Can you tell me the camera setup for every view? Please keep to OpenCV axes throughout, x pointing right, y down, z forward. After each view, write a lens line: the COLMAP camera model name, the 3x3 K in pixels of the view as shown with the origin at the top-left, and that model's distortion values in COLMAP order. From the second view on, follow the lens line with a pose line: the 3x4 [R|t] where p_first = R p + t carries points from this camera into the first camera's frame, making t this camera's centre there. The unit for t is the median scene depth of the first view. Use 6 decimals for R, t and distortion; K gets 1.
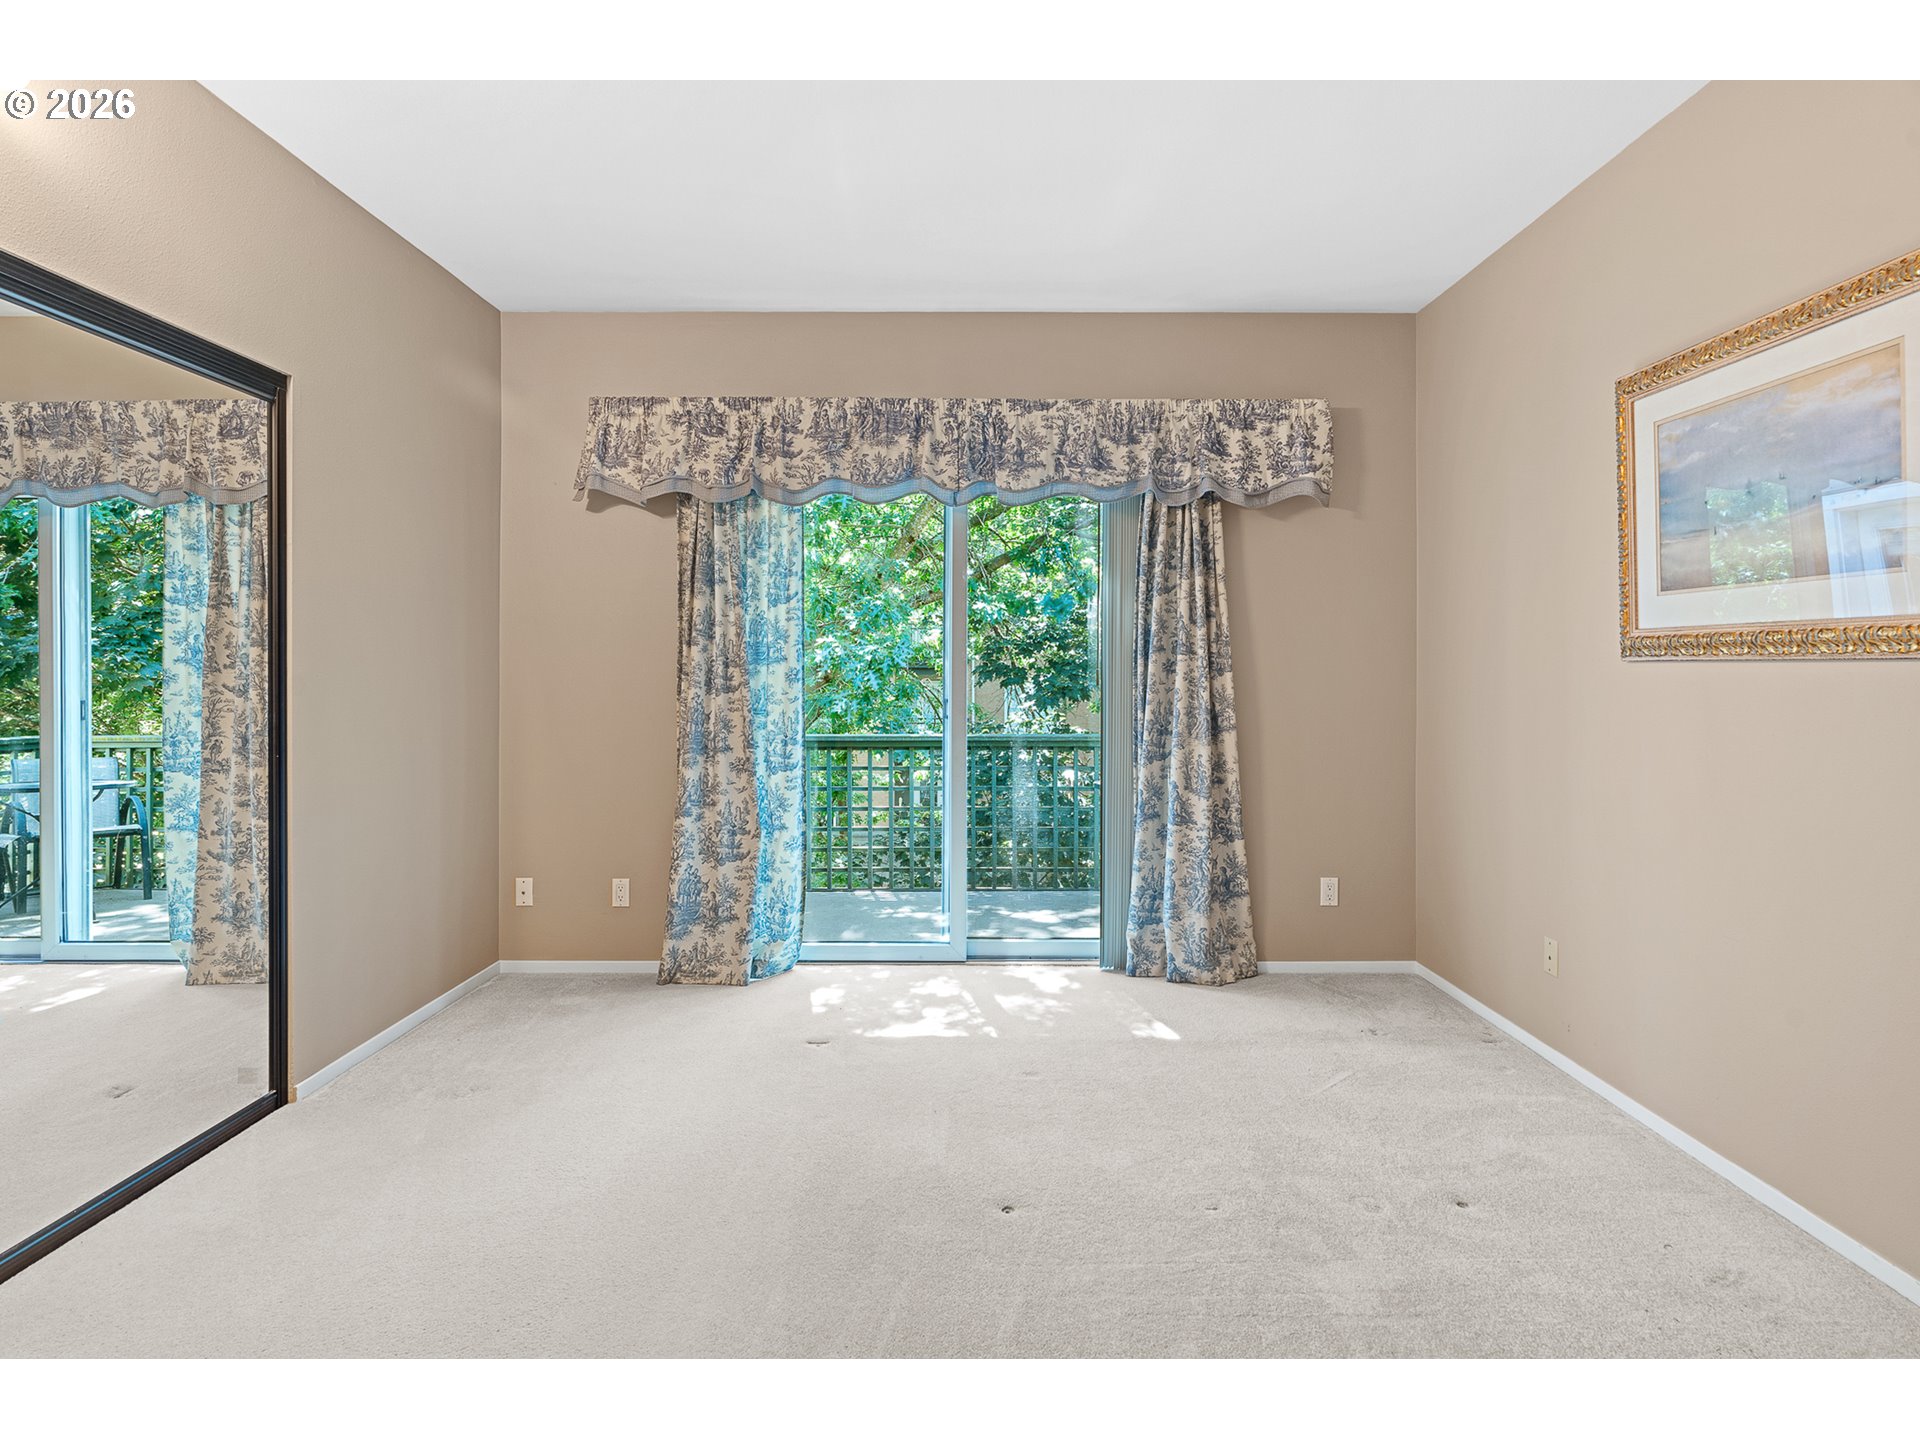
lens RADIAL K [[968.5, 0, 968.9], [0, 968.5, 677.6], [0, 0, 1]] dist [-0.001113, 0.001261]
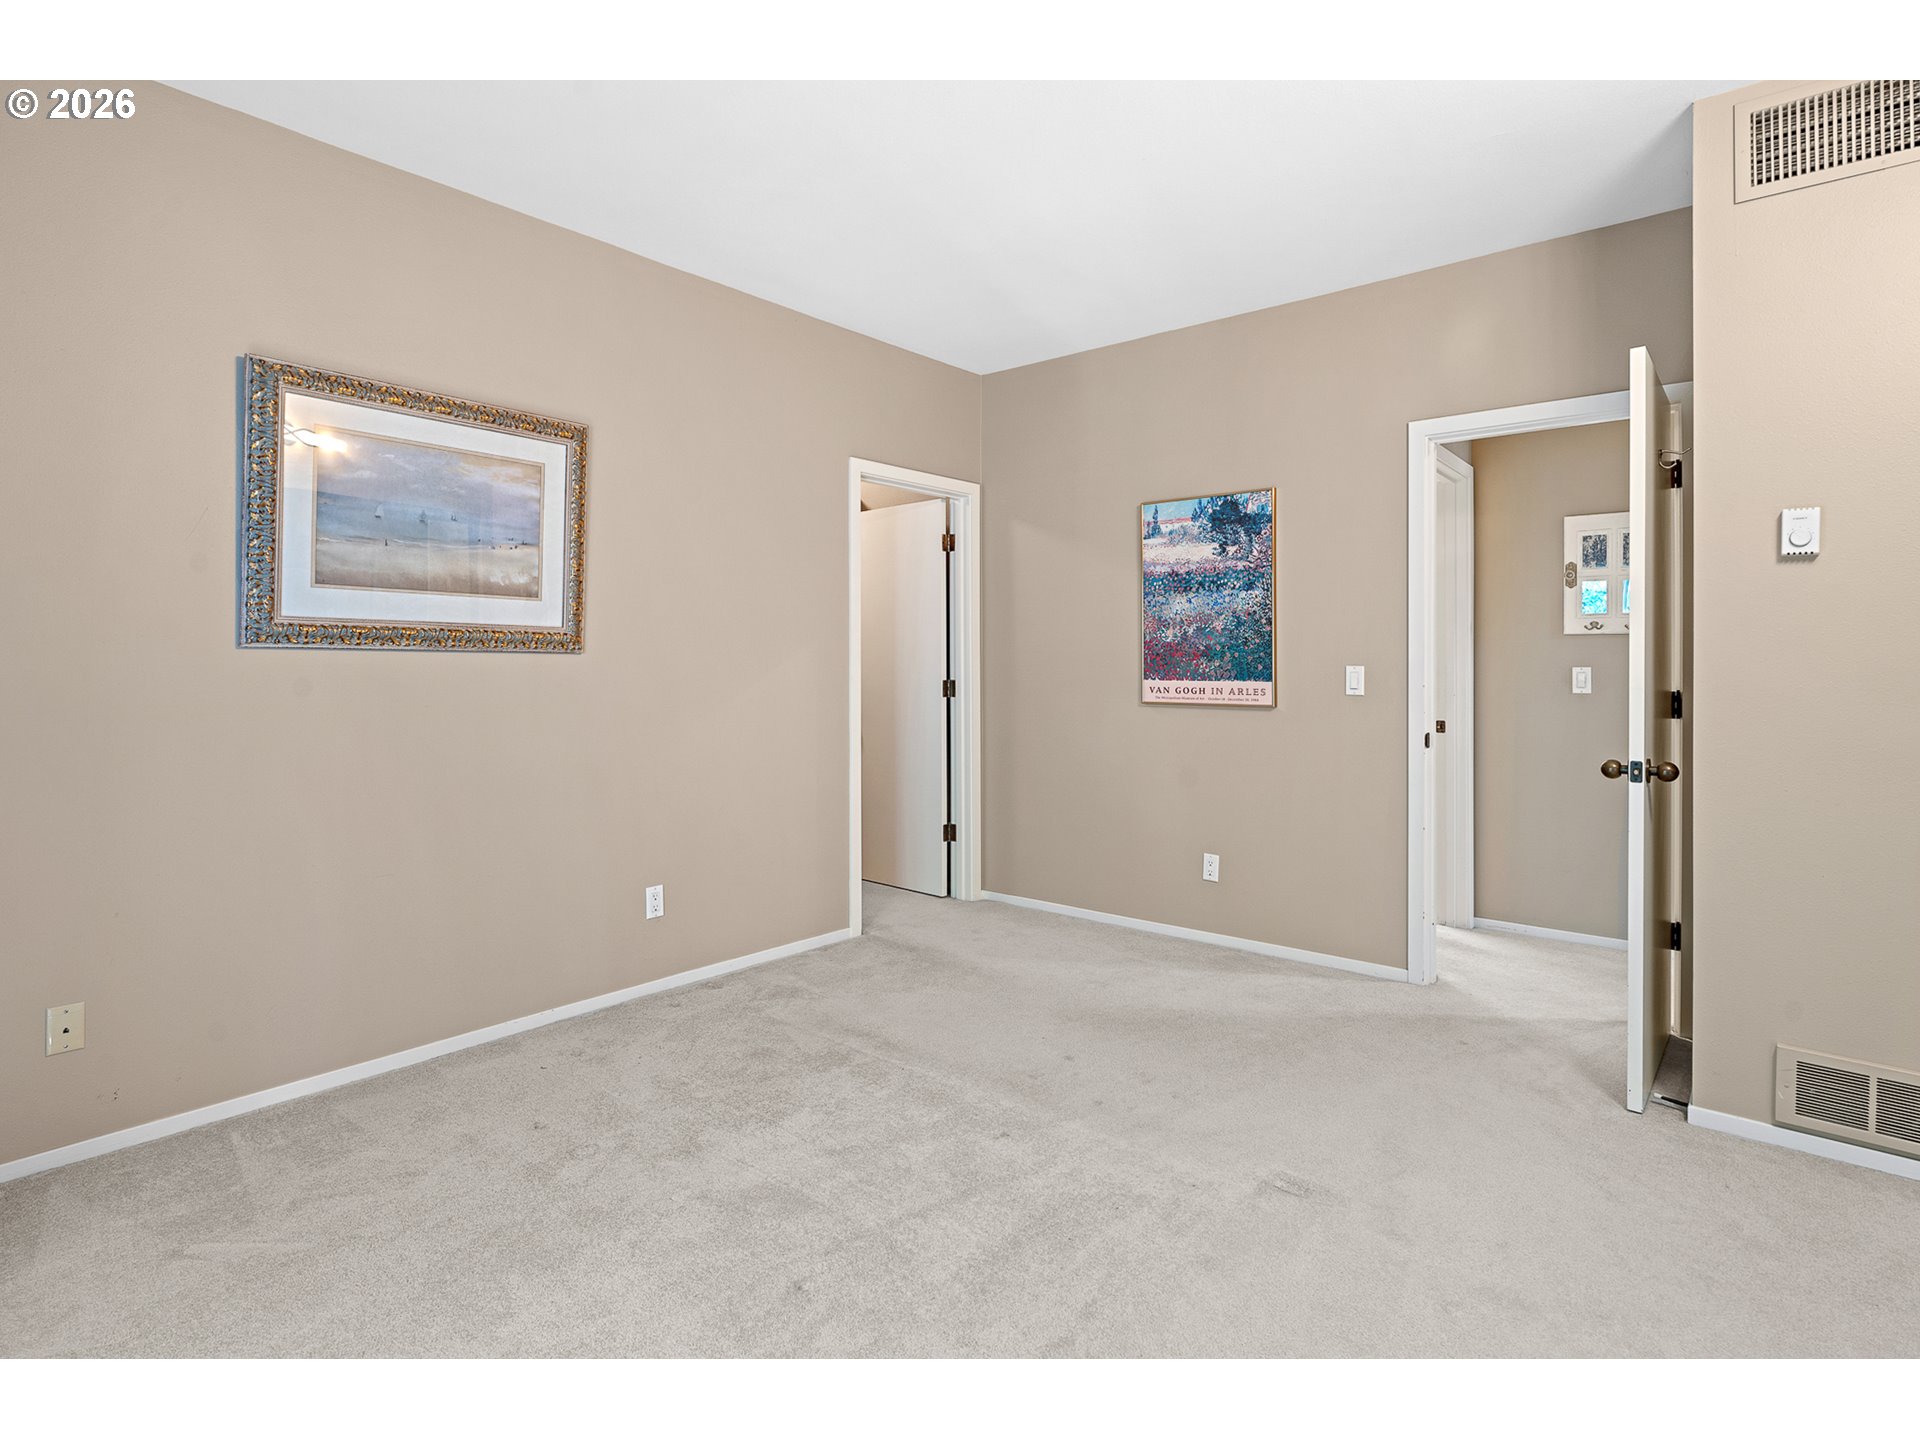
lens RADIAL K [[968.5, 0, 968.9], [0, 968.5, 677.6], [0, 0, 1]] dist [-0.001113, 0.001261]
pose [[-0.765799, -0.005231, 0.643059, -0.559120], [0.004799, 0.999893, 0.013848, 0.003832], [-0.643062, 0.013691, -0.765691, 1.439779]]
